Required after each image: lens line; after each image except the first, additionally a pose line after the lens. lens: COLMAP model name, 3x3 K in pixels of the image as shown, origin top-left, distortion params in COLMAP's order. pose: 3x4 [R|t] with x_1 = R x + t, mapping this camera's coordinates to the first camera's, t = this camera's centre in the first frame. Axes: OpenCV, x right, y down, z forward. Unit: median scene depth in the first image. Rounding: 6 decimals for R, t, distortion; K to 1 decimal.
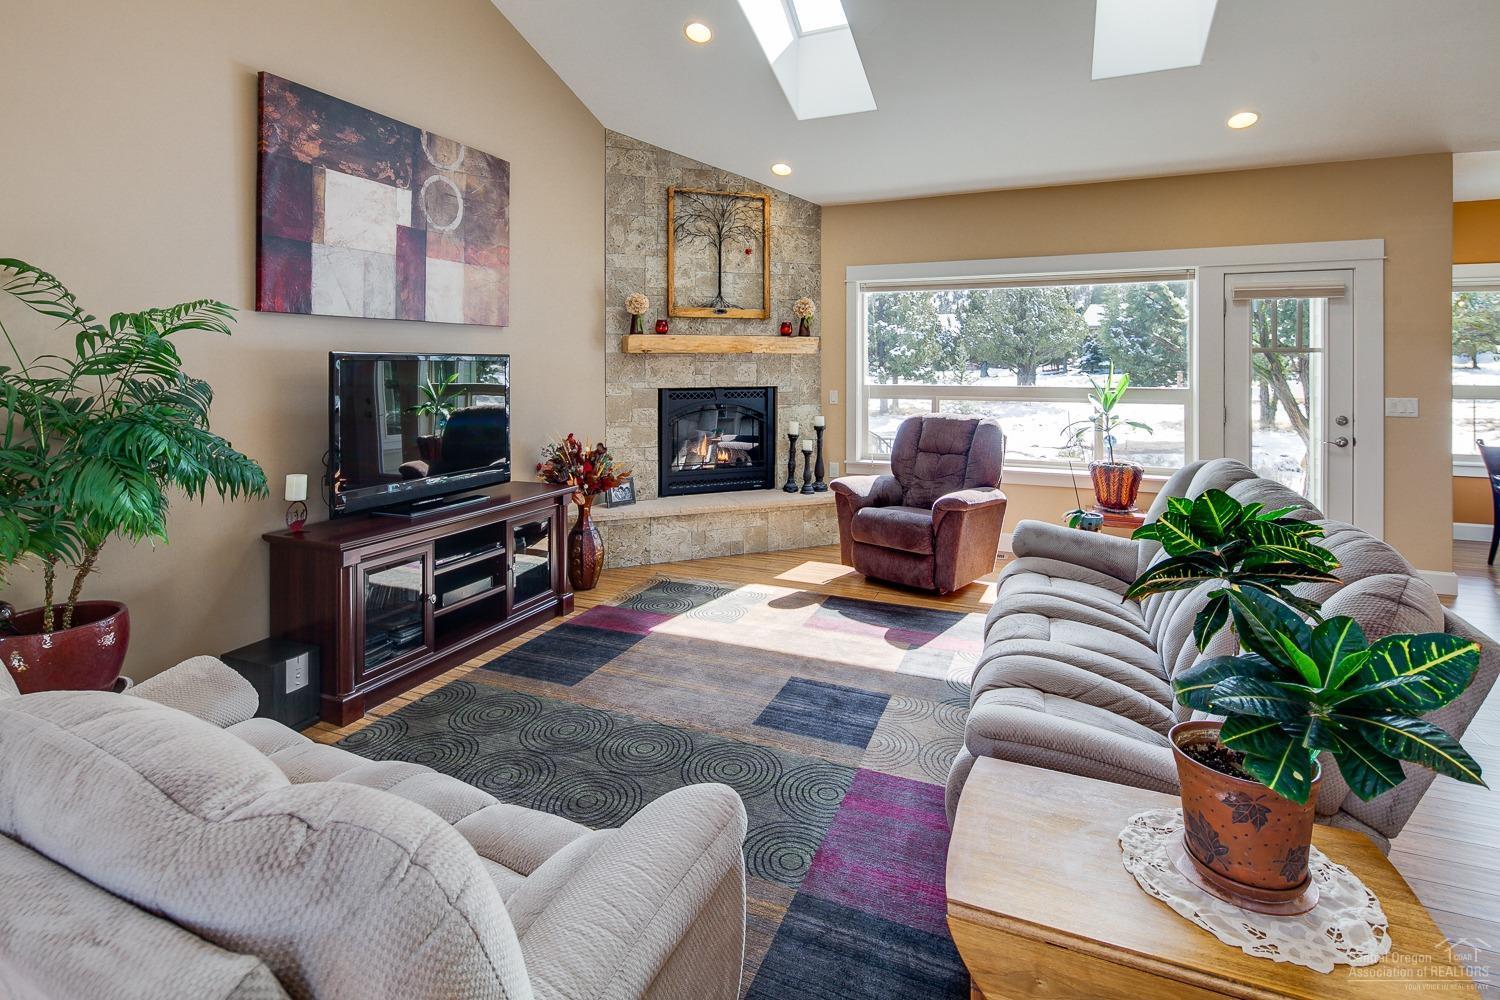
lens RADIAL K [[723.6, 0, 744.3], [0, 723.6, 358.2], [0, 0, 1]] dist [-0.000855, -0.003109]
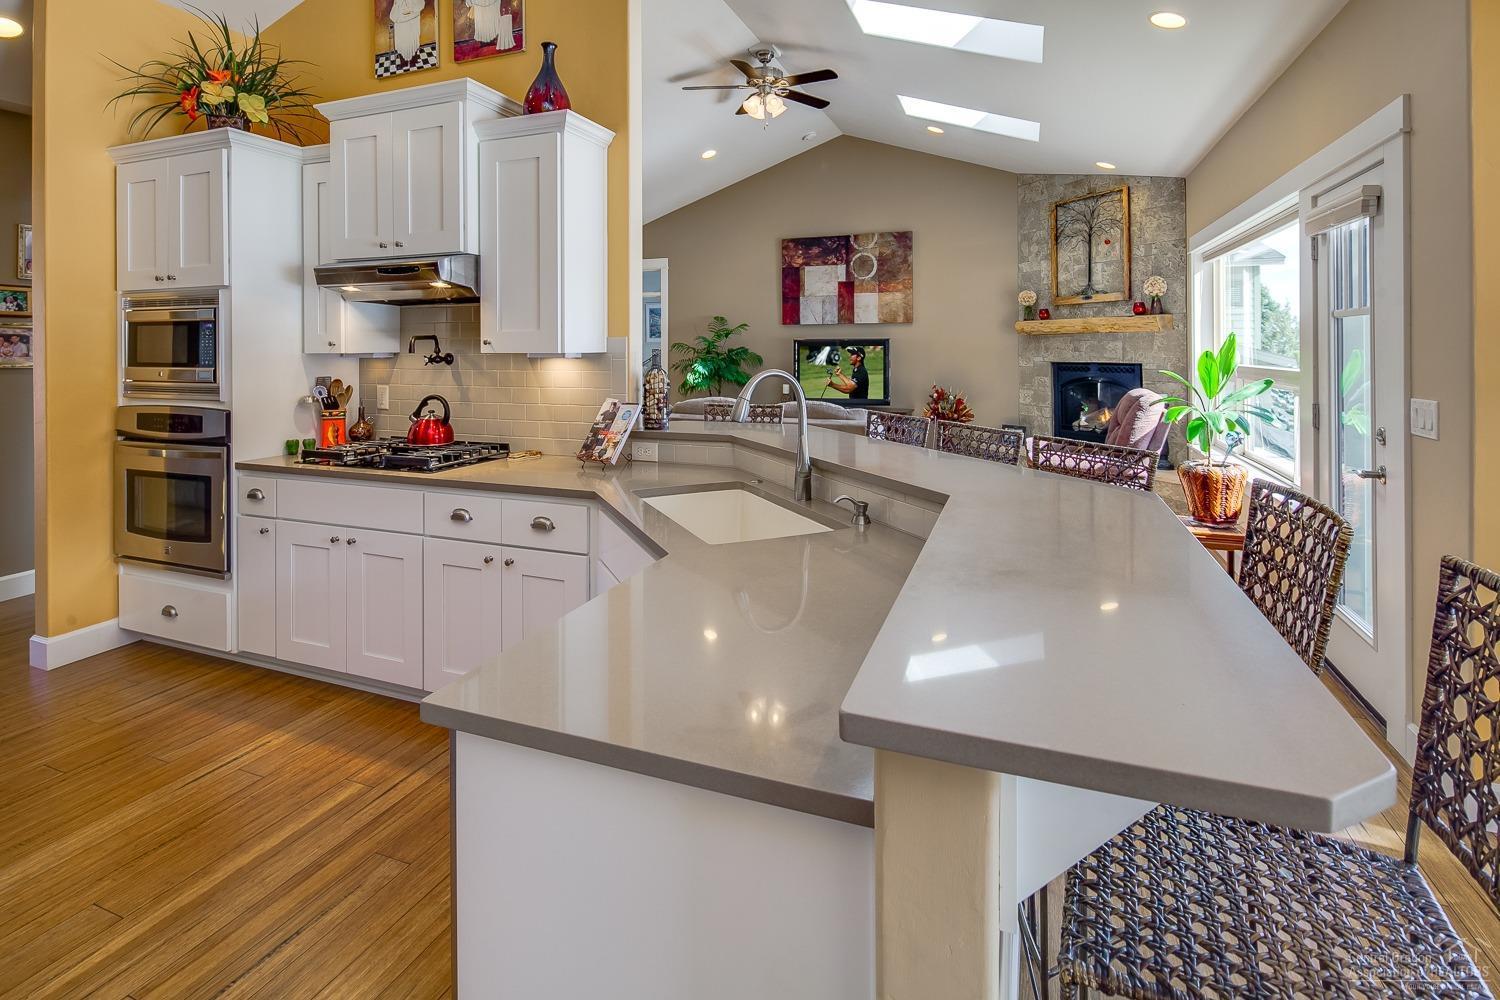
lens RADIAL K [[723.6, 0, 742.3], [0, 723.6, 344.6], [0, 0, 1]] dist [-0.000855, -0.003109]
pose [[0.019575, -0.003713, -0.999801, 1.408141], [0.009261, 0.999951, -0.003532, 0.013076], [0.999766, -0.009190, 0.019608, 0.522582]]
